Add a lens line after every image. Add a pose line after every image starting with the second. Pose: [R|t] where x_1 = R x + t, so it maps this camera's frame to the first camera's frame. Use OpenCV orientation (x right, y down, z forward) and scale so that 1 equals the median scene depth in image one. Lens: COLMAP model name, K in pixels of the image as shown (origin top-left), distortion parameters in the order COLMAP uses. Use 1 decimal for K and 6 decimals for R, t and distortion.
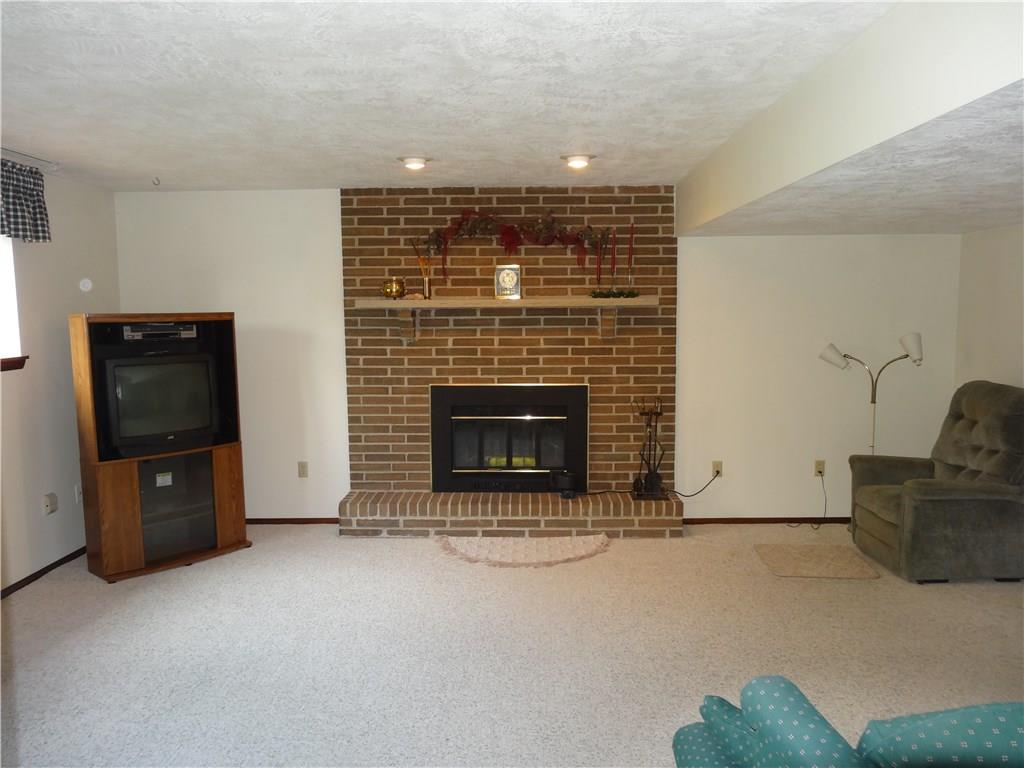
lens RADIAL K [[753.5, 0, 515.3], [0, 753.5, 385.2], [0, 0, 1]] dist [-0.013844, 0.006918]
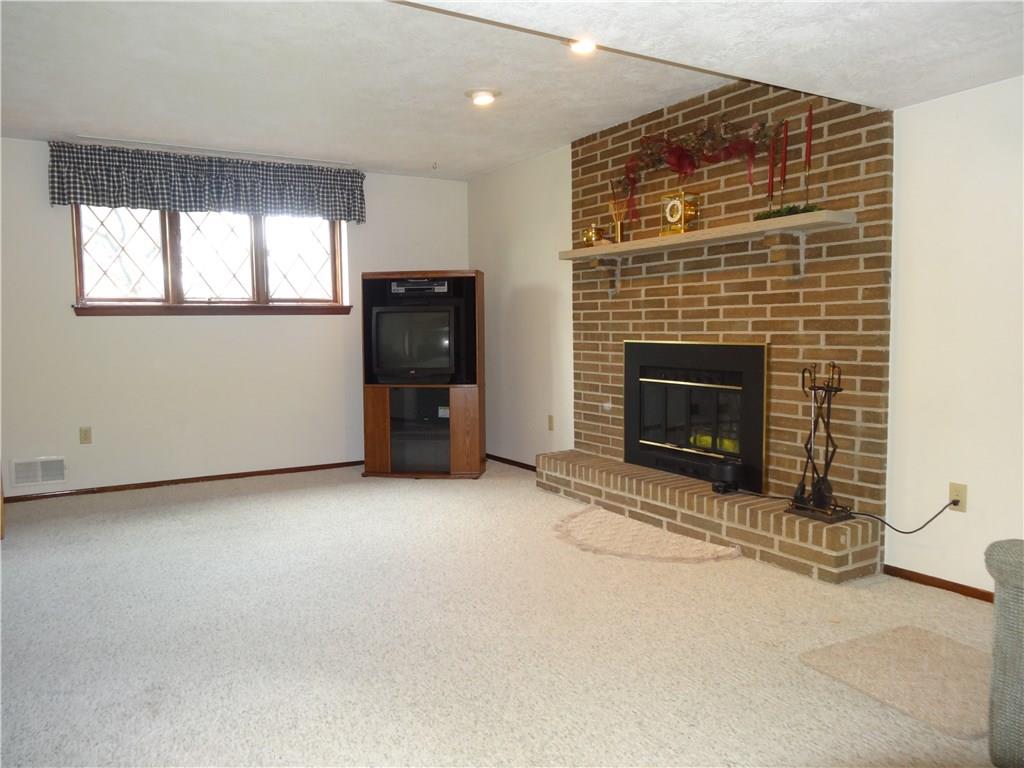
lens RADIAL K [[753.5, 0, 513.8], [0, 753.5, 384.7], [0, 0, 1]] dist [-0.013844, 0.006918]
pose [[0.539555, 0.065278, -0.839416, 0.576799], [-0.081350, 0.996367, 0.025194, 0.039460], [0.838011, 0.054693, 0.542905, 0.408589]]
